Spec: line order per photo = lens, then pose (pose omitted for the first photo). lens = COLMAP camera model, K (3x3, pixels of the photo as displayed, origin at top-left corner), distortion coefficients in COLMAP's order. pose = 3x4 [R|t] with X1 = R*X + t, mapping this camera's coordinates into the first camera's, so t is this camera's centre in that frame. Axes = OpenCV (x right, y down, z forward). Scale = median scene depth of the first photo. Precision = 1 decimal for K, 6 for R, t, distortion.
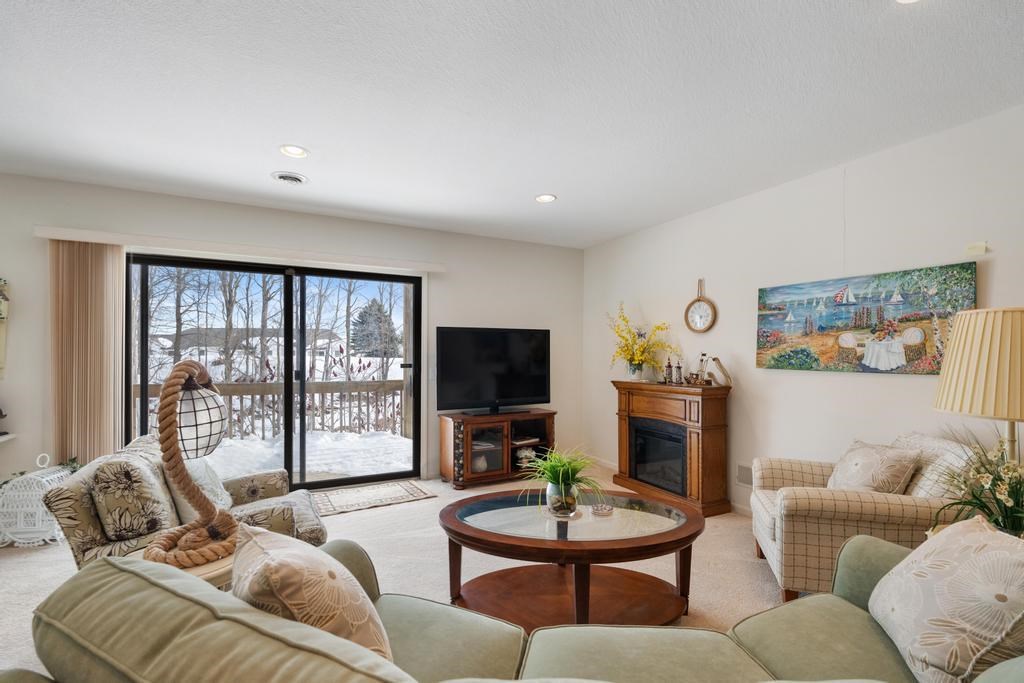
lens RADIAL K [[454.2, 0, 507.9], [0, 454.2, 353.0], [0, 0, 1]] dist [-0.001223, -0.000007]
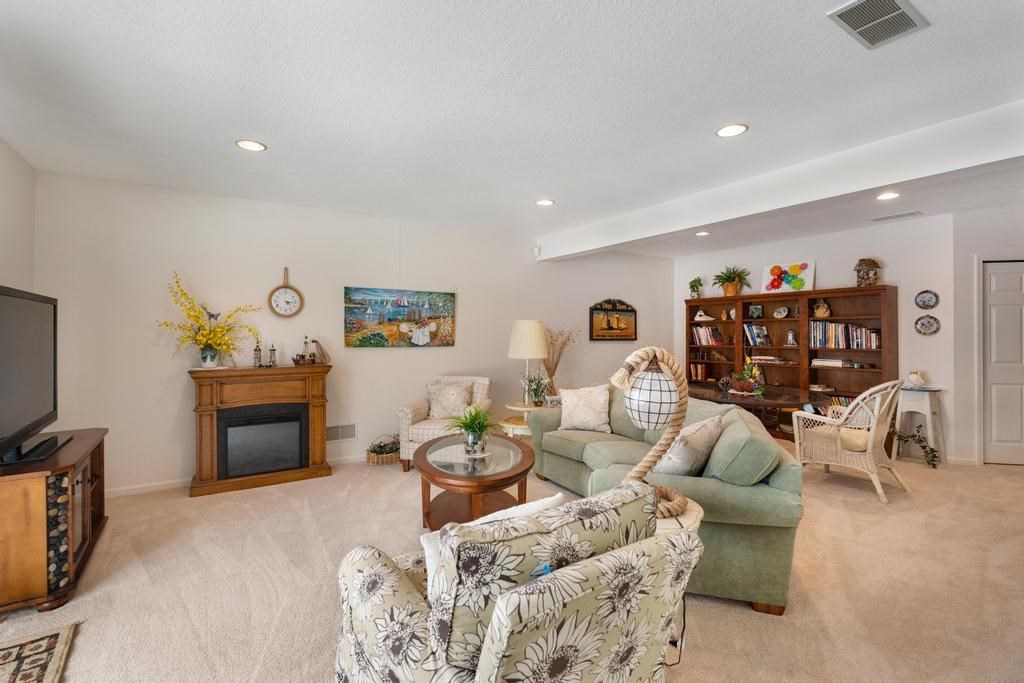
lens RADIAL K [[456.9, 0, 510.5], [0, 456.9, 332.6], [0, 0, 1]] dist [-0.004051, 0.000240]
pose [[-0.095739, 0.002324, 0.995404, -0.743207], [-0.001044, 0.999996, -0.002435, -0.005947], [-0.995406, -0.001272, -0.095736, 0.604194]]
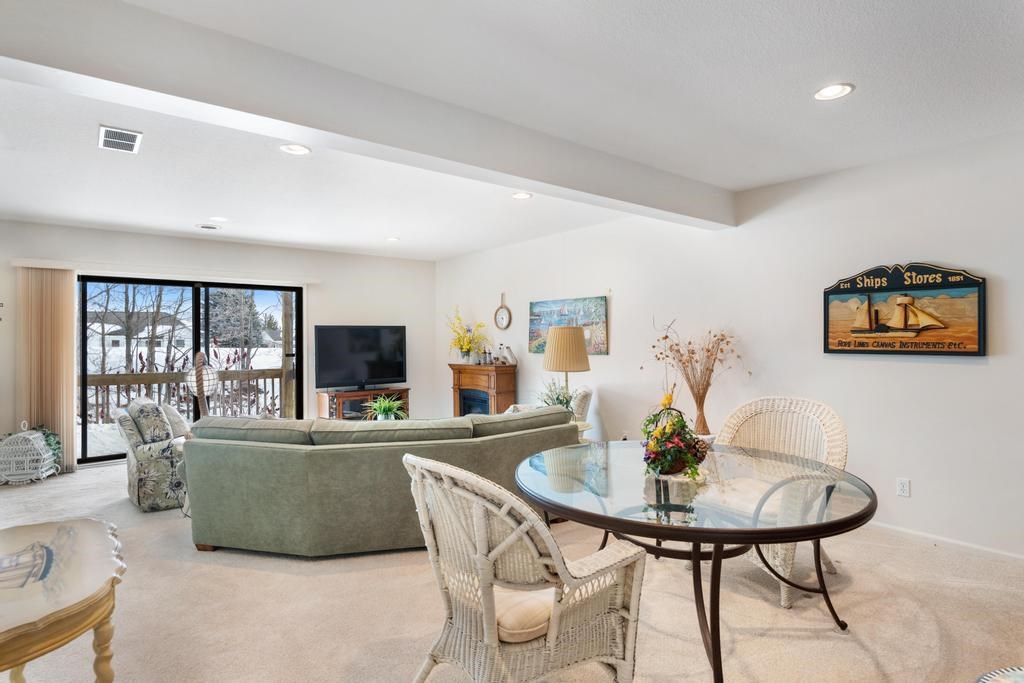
lens RADIAL K [[547.9, 0, 507.2], [0, 547.9, 337.8], [0, 0, 1]] dist [0.002186, 0.000662]
pose [[0.982585, -0.009515, 0.185572, 0.113745], [0.010057, 0.999947, -0.001980, -0.014538], [-0.185544, 0.003812, 0.982629, -0.788050]]
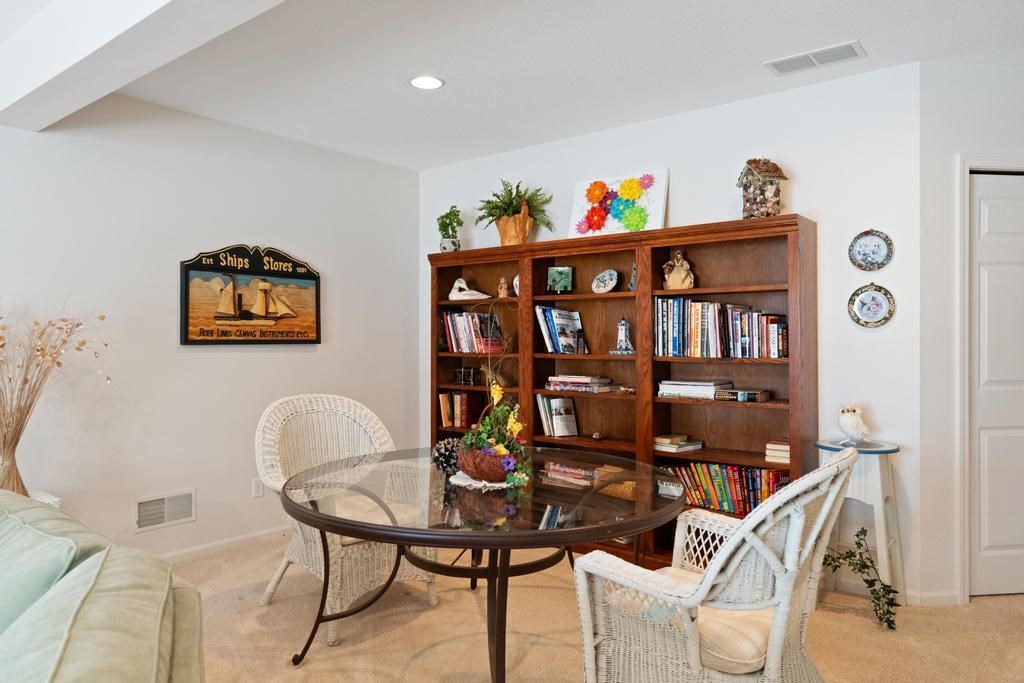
lens RADIAL K [[683.7, 0, 512.0], [0, 683.7, 341.5], [0, 0, 1]] dist [-0.004555, 0.001012]
pose [[-0.405192, -0.008721, 0.914190, -0.210821], [0.002584, 0.999940, 0.010685, 0.004650], [-0.914228, 0.006692, -0.405145, 0.108550]]
